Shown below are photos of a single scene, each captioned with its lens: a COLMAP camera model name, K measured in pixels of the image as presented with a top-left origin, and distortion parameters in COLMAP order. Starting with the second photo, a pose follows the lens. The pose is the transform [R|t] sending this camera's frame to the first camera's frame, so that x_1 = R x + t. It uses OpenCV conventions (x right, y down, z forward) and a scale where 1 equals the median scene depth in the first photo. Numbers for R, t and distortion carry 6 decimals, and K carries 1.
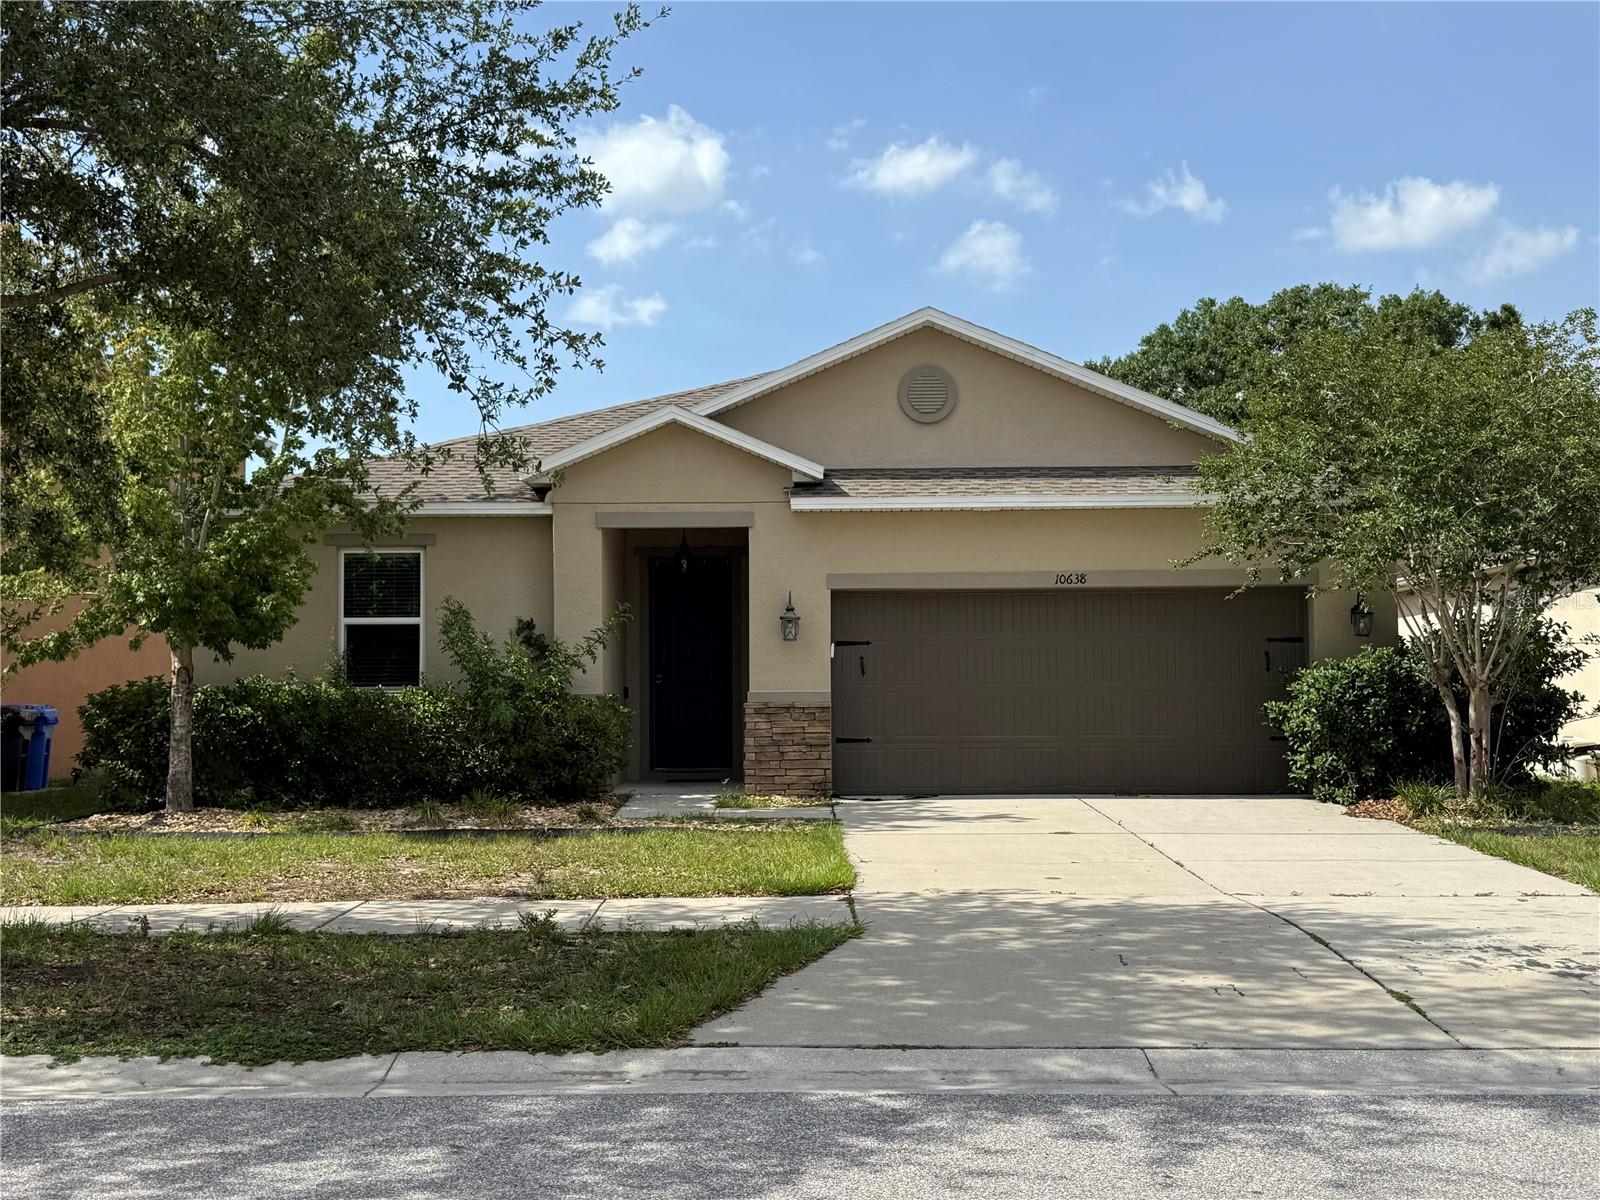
lens RADIAL K [[1772.8, 0, 799.3], [0, 1772.8, 604.9], [0, 0, 1]] dist [0.113365, 0.000000]
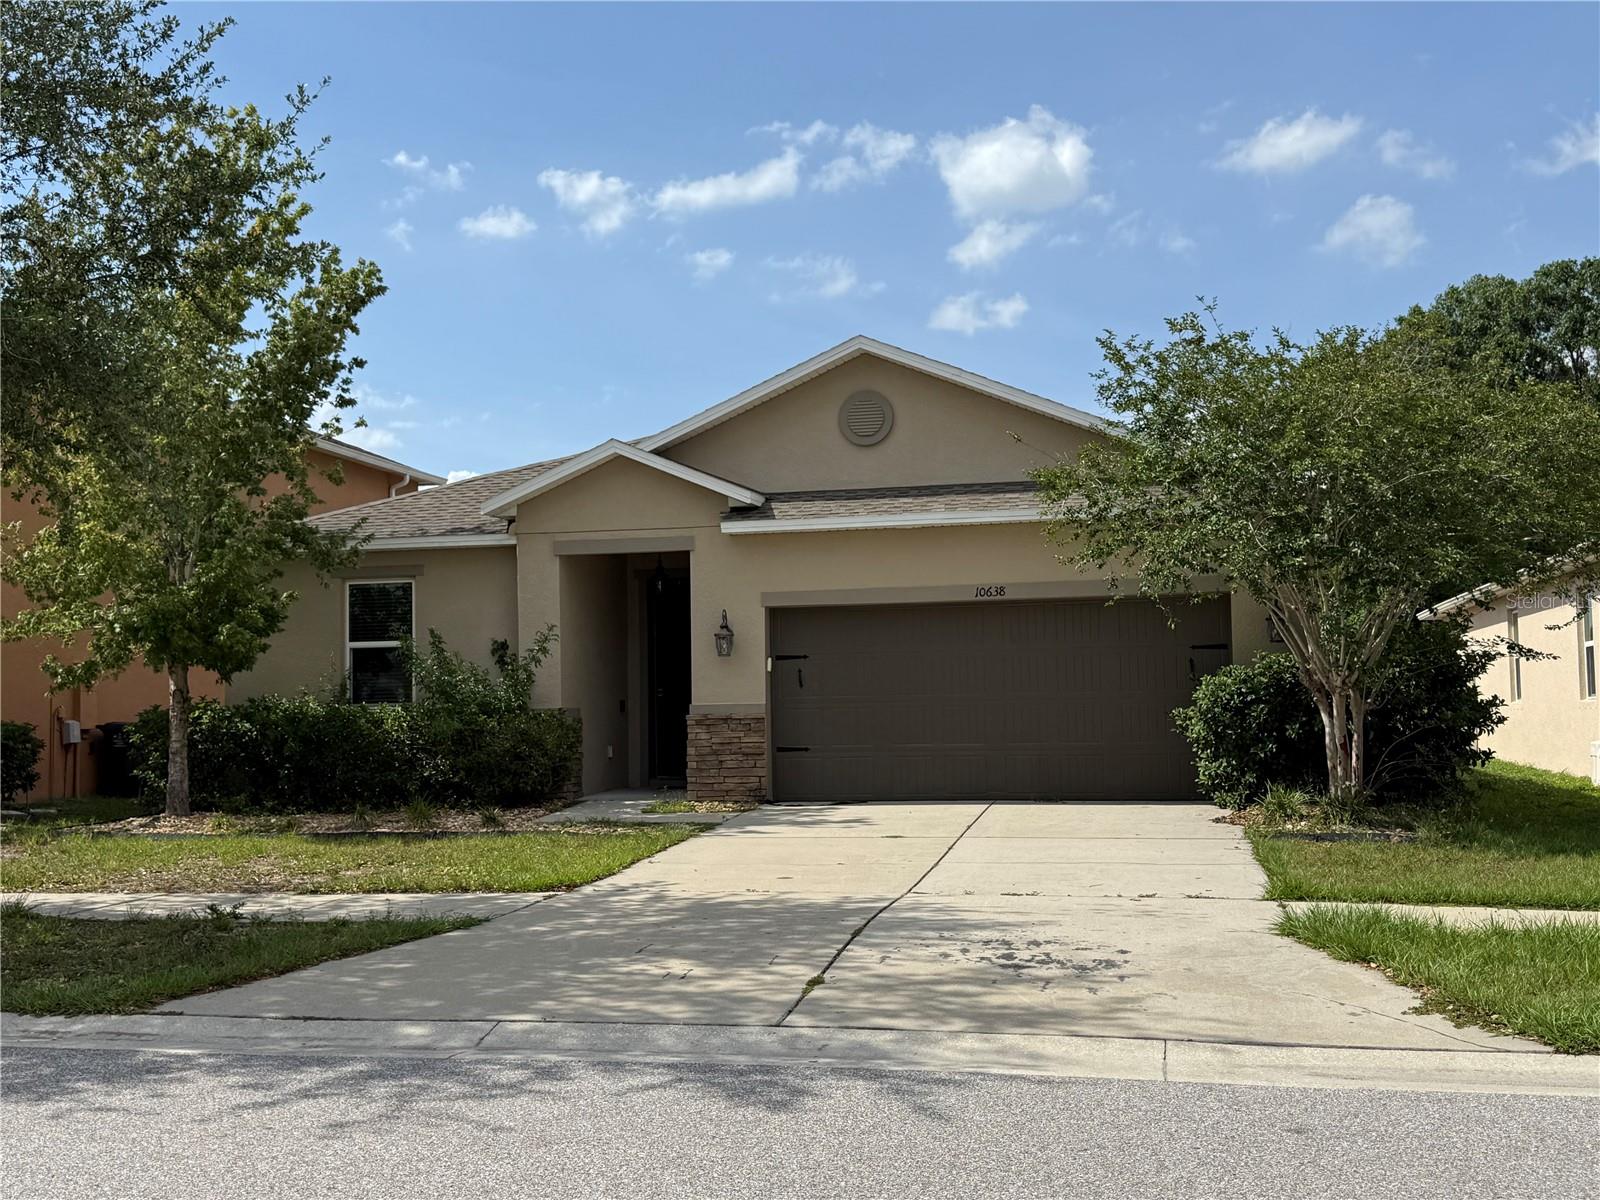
lens RADIAL K [[1772.8, 0, 801.5], [0, 1772.8, 595.3], [0, 0, 1]] dist [0.113365, 0.000000]
pose [[0.976018, -0.023846, -0.216382, 0.270510], [0.021725, 0.999690, -0.012173, -0.002345], [0.216605, 0.007180, 0.976233, -0.031698]]
